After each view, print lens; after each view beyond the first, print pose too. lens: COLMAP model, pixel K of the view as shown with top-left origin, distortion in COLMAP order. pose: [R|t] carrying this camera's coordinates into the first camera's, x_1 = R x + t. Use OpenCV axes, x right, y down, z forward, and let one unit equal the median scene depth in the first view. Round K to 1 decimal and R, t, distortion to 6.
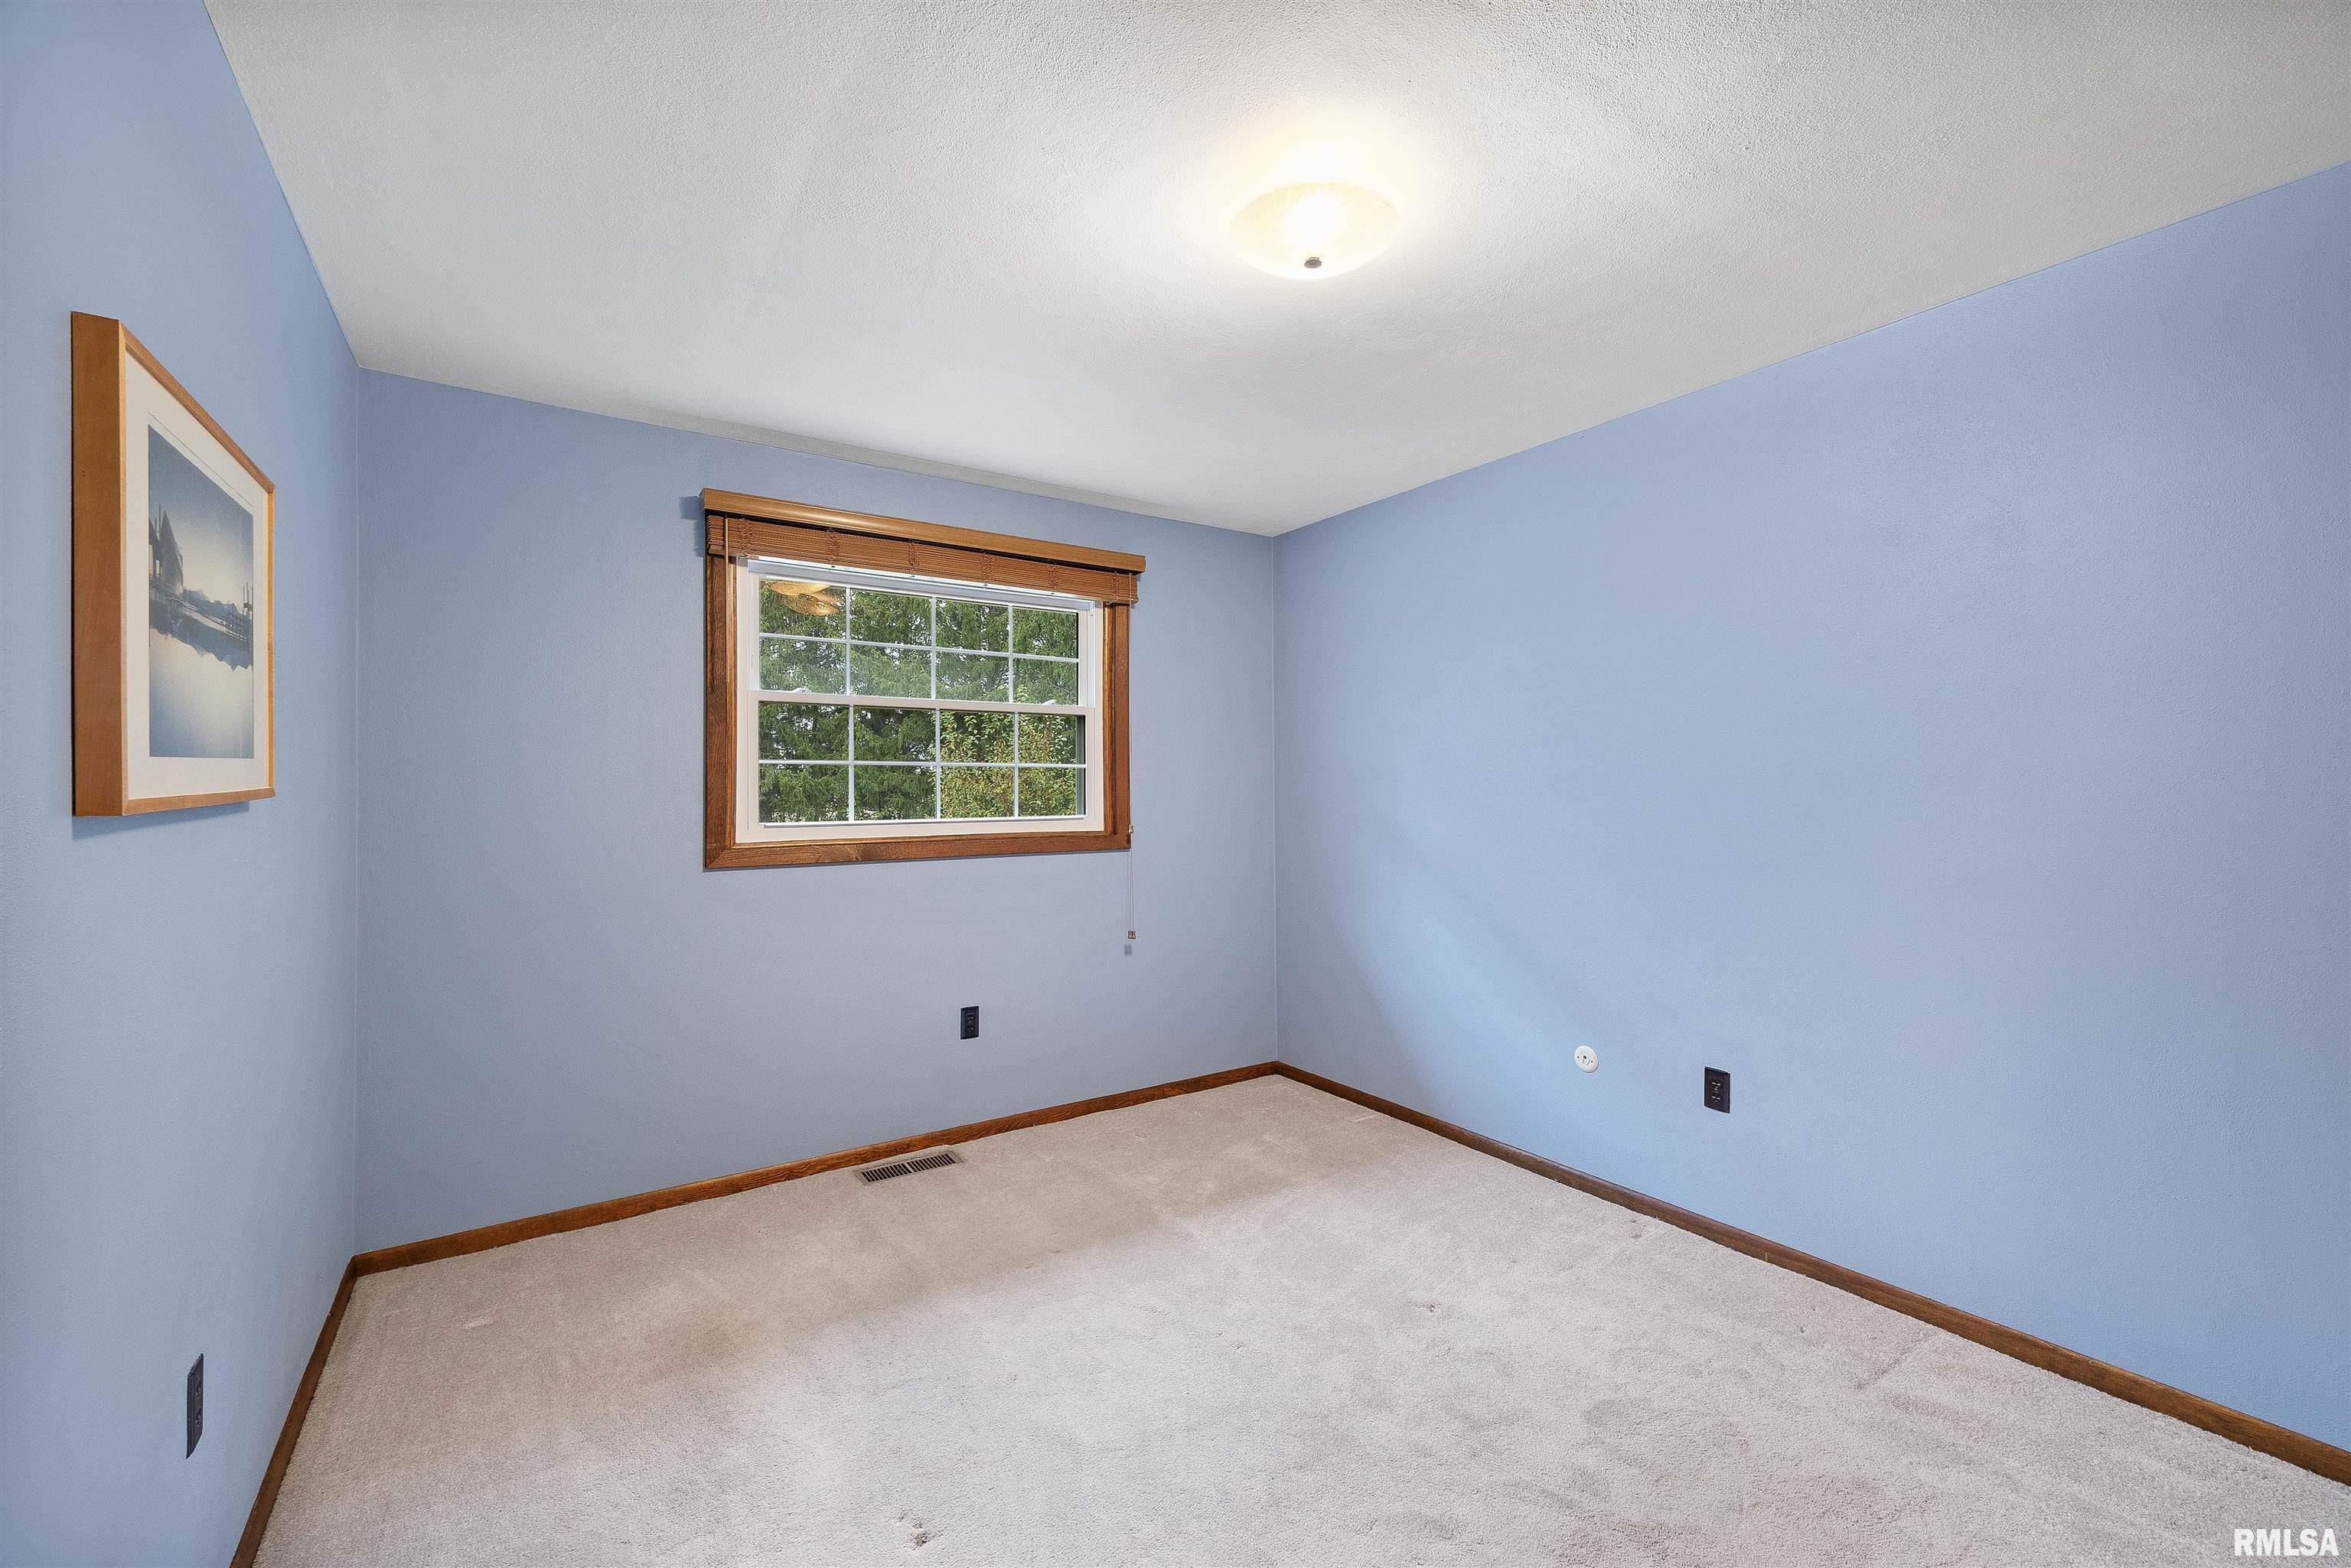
lens RADIAL K [[942.9, 0, 1163.7], [0, 942.9, 781.7], [0, 0, 1]] dist [-0.000244, 0.000253]
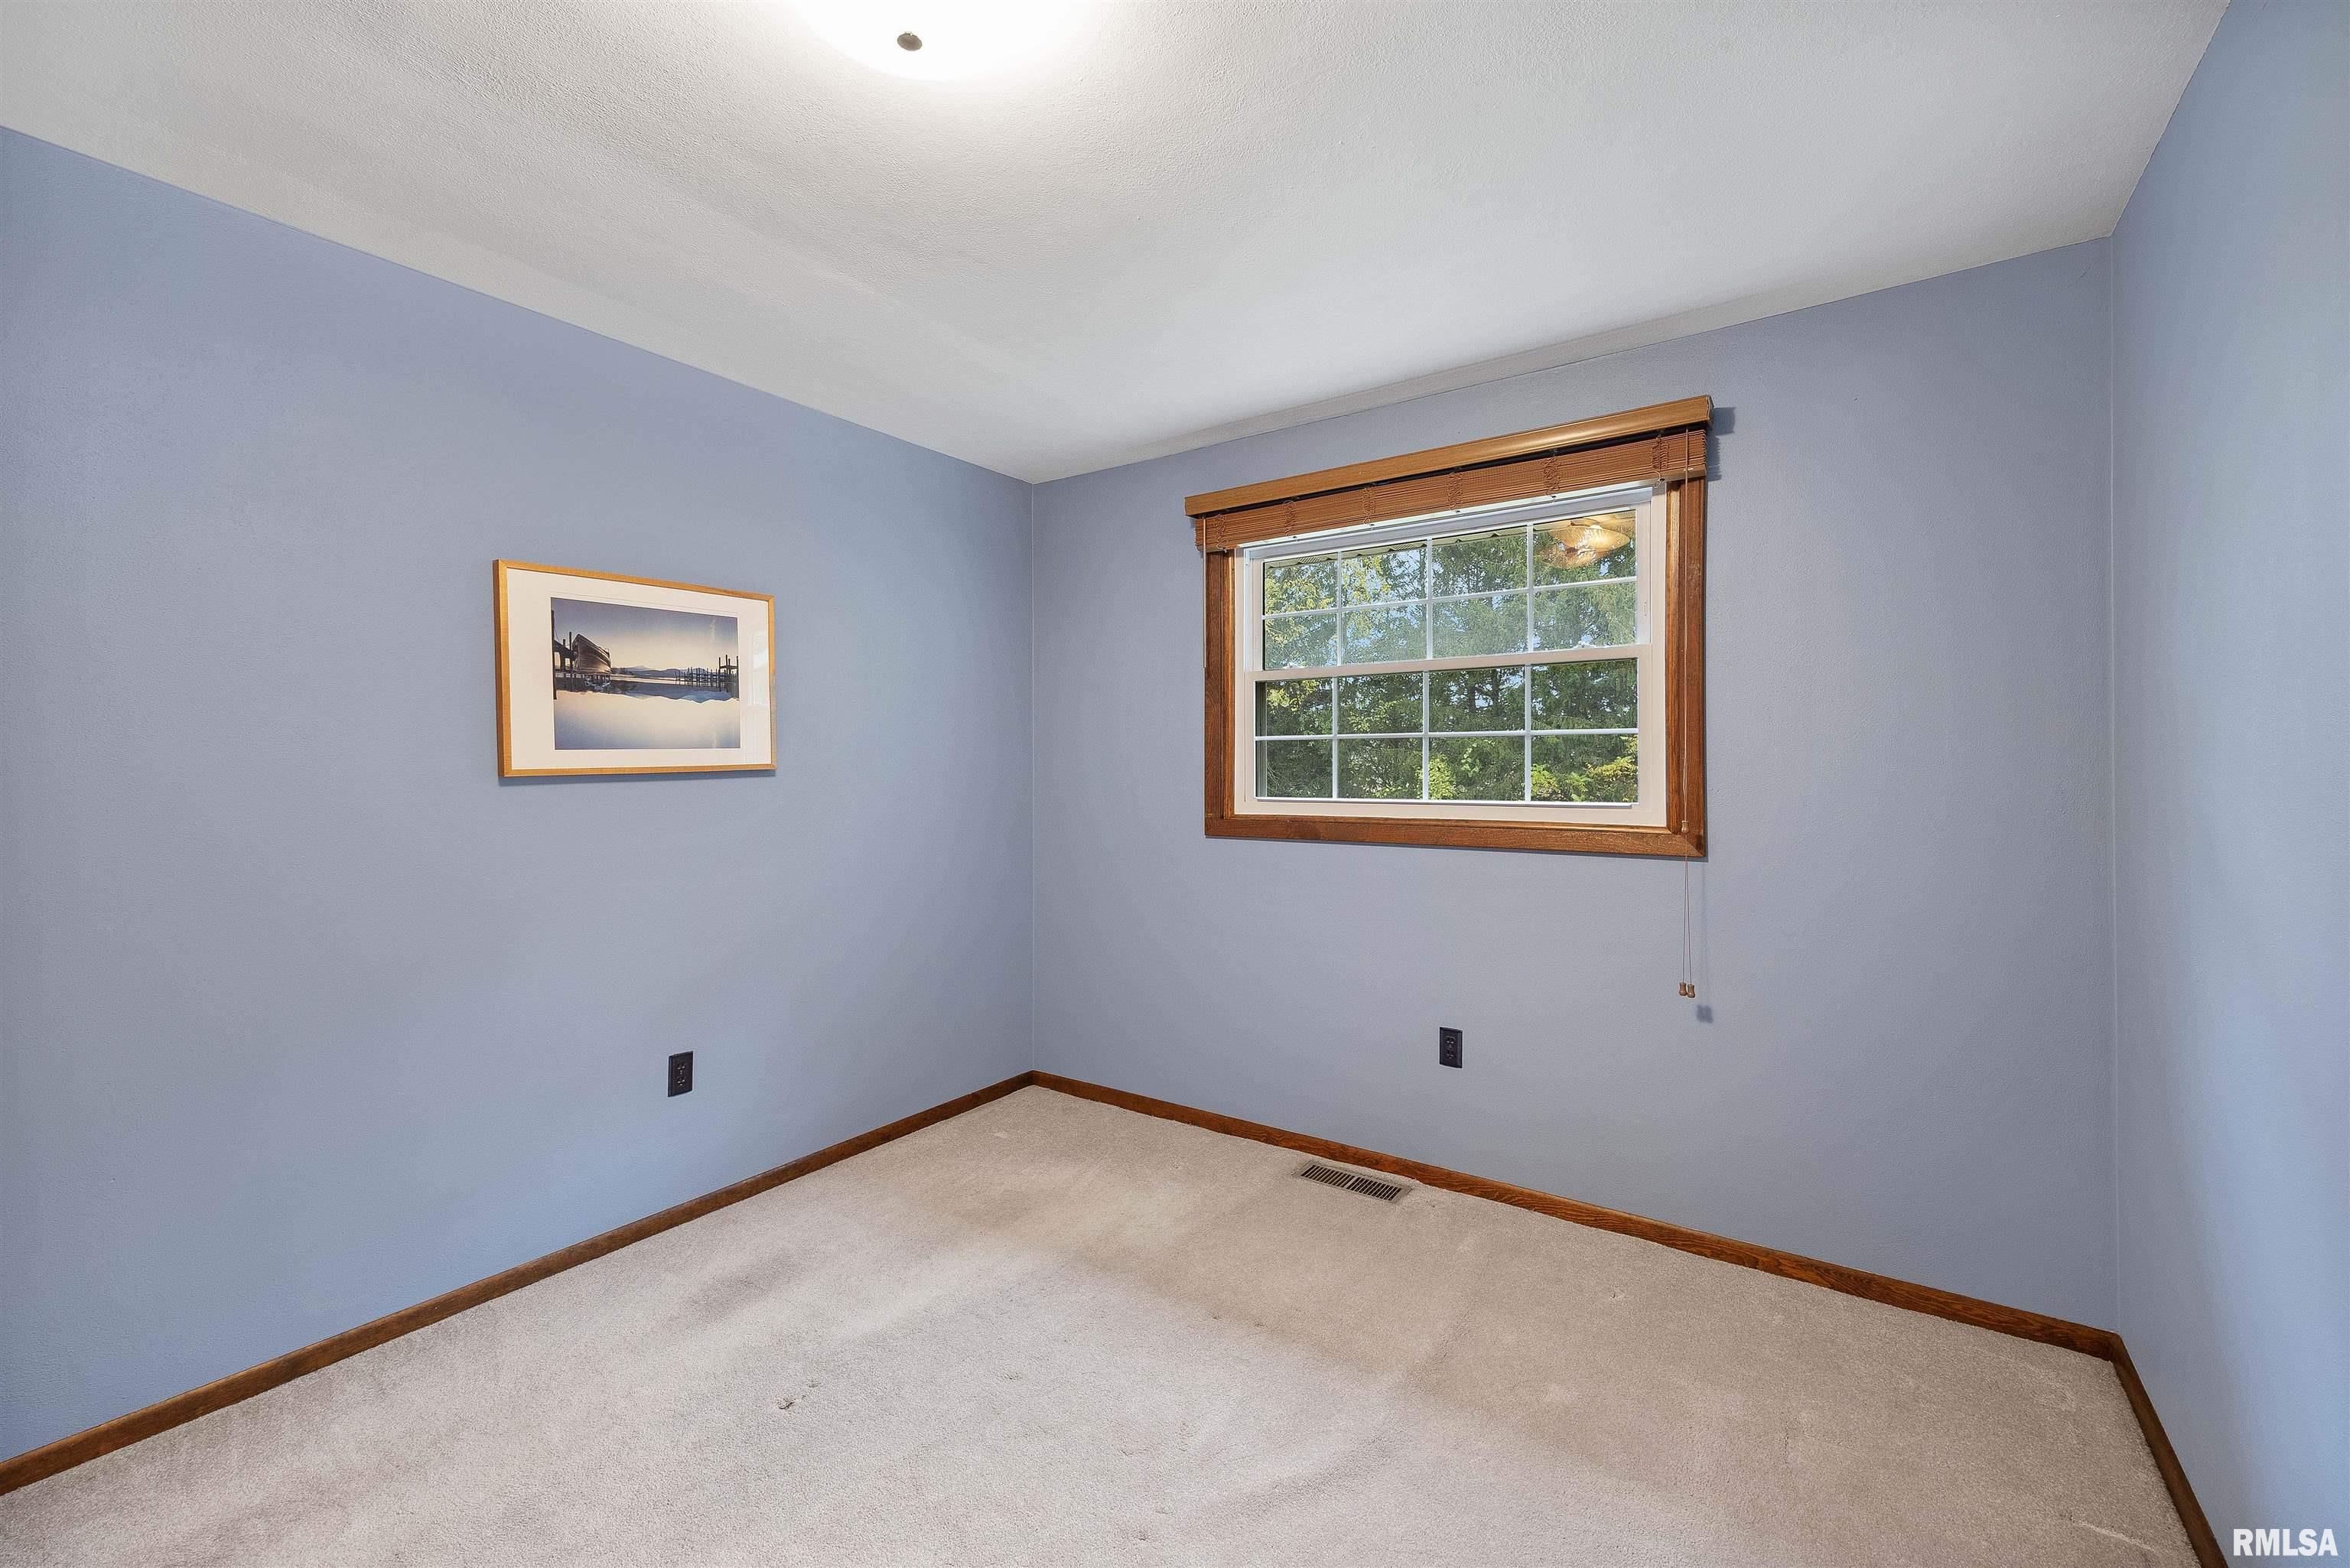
lens RADIAL K [[942.5, 0, 1179.5], [0, 942.5, 766.8], [0, 0, 1]] dist [-0.000244, 0.000253]
pose [[0.379842, 0.004531, -0.925040, 0.490652], [0.006219, 0.999953, 0.007452, 0.002406], [0.925030, -0.008583, 0.379796, 0.494402]]
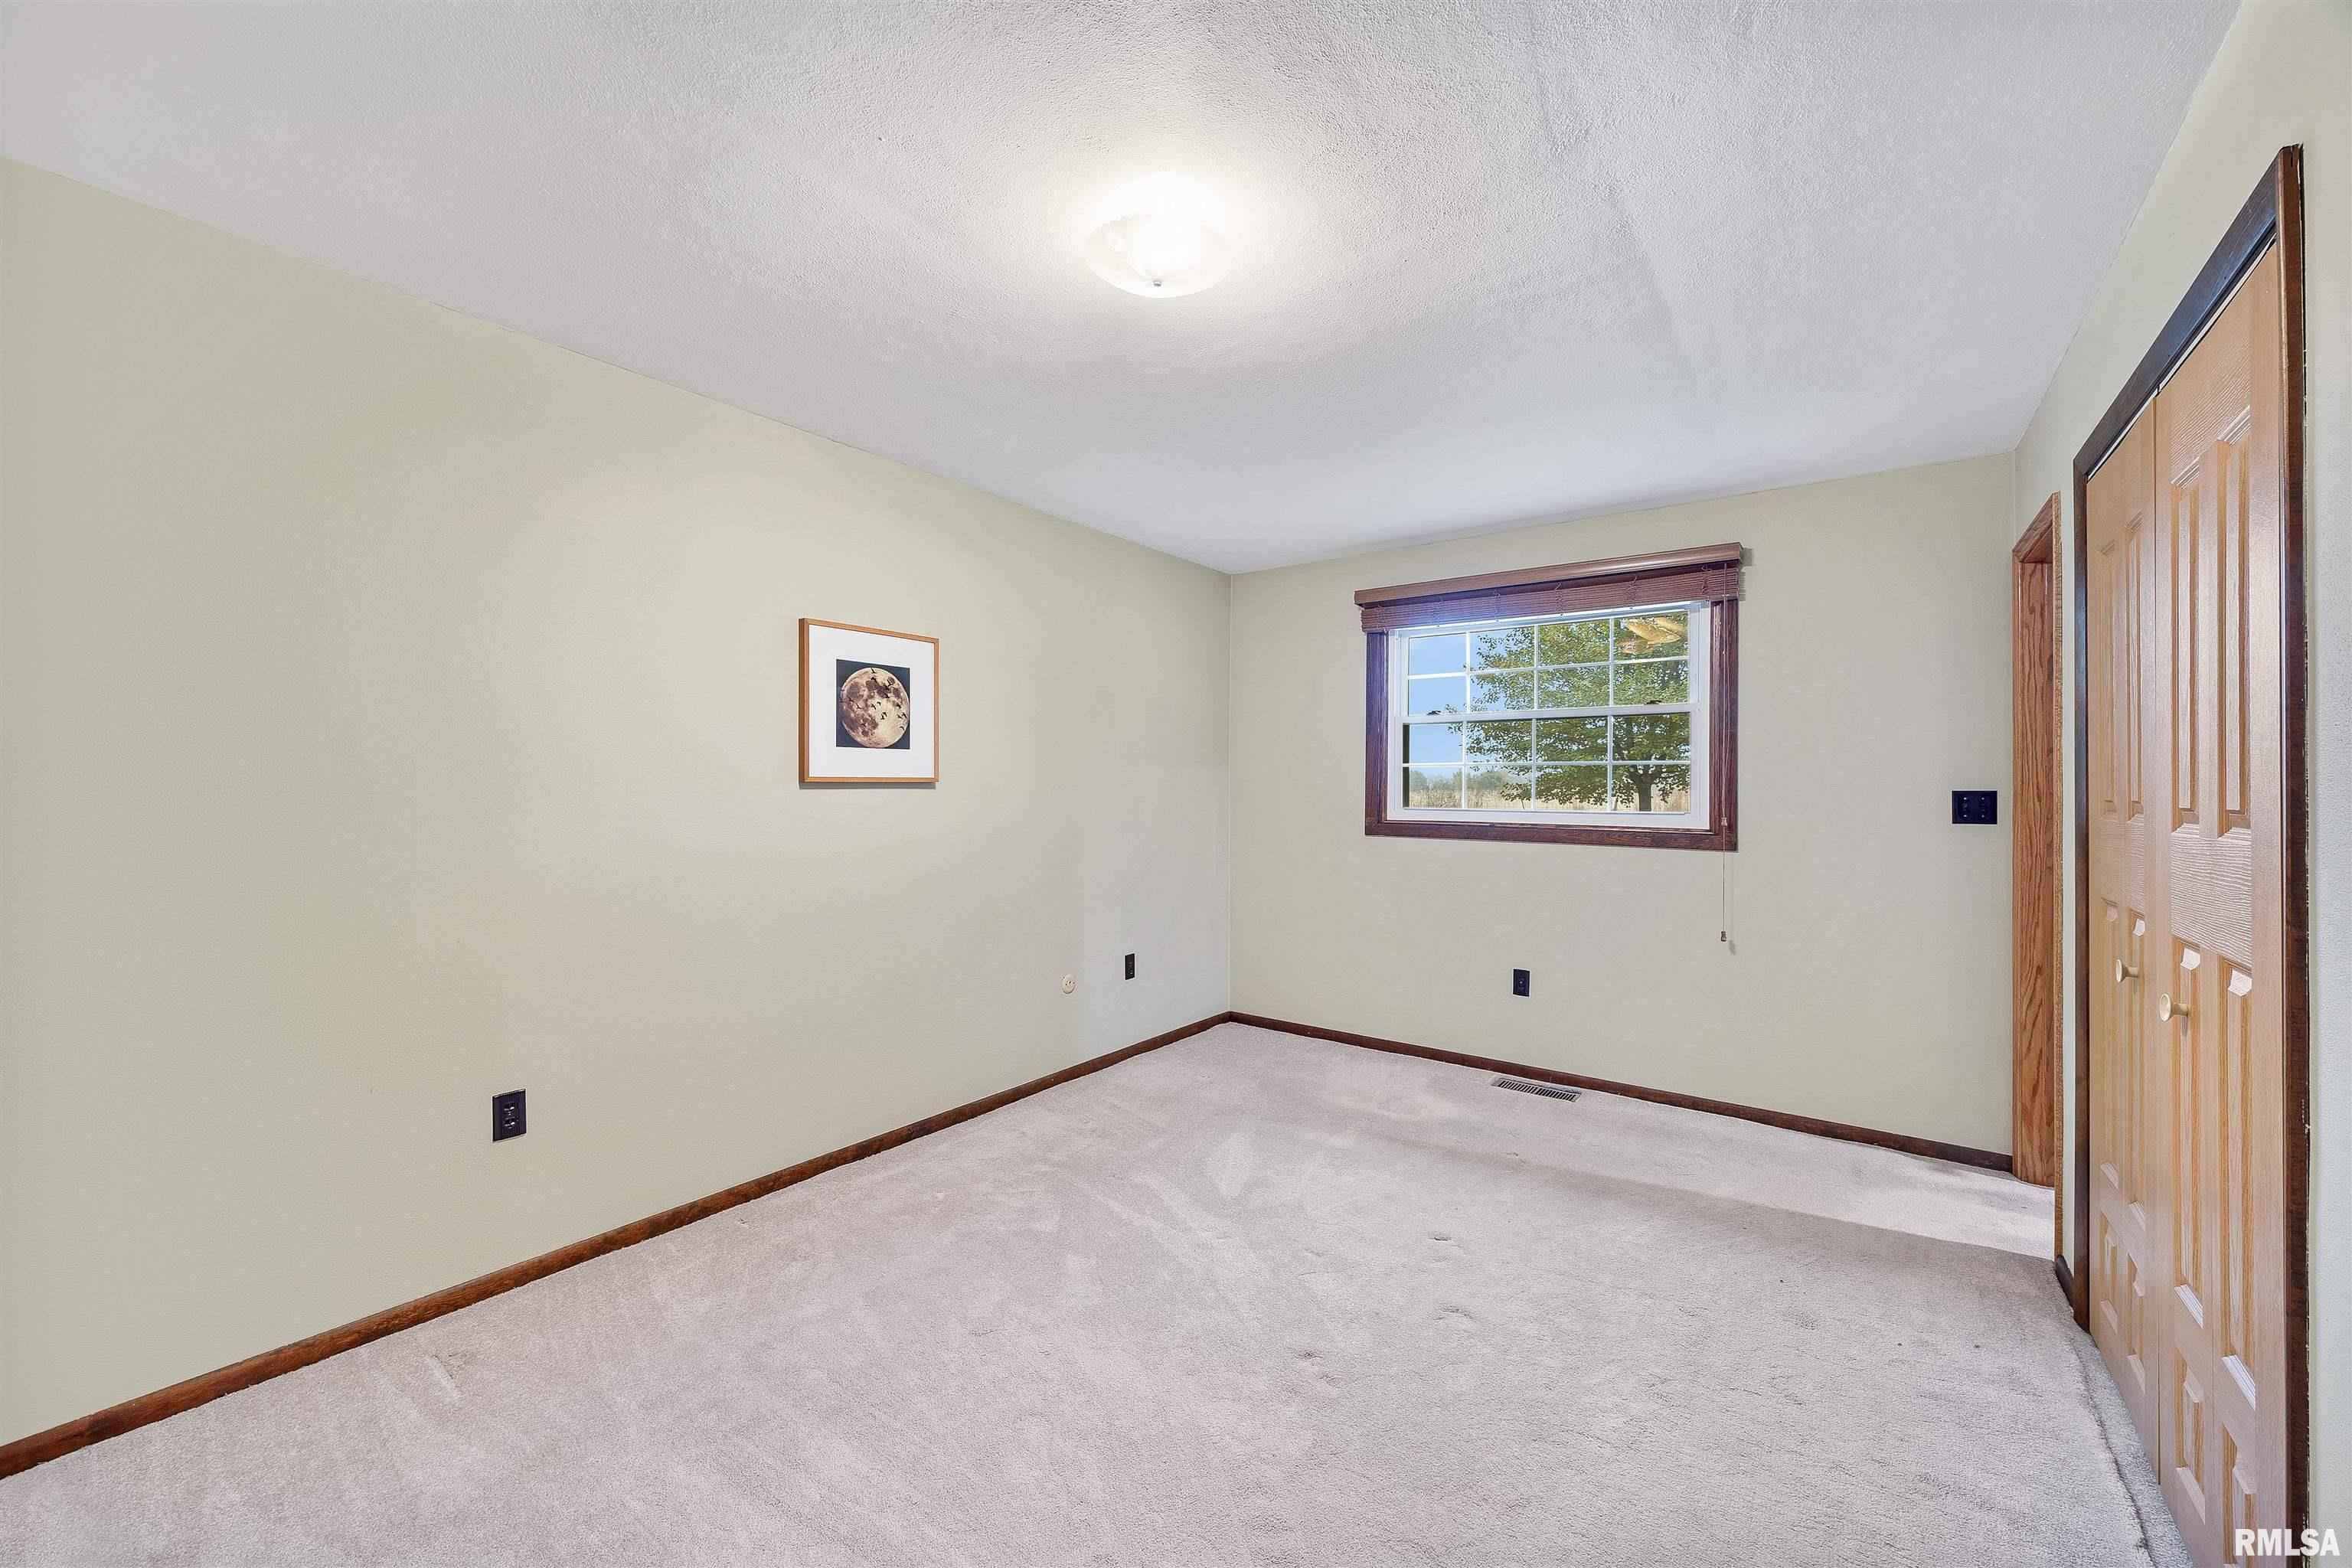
lens RADIAL K [[943.3, 0, 1161.1], [0, 943.3, 772.1], [0, 0, 1]] dist [-0.000244, 0.000253]
pose [[0.340427, 0.004487, -0.940260, 0.789778], [0.005158, 0.999965, 0.006639, -0.021626], [0.940257, -0.007110, 0.340392, 0.126121]]
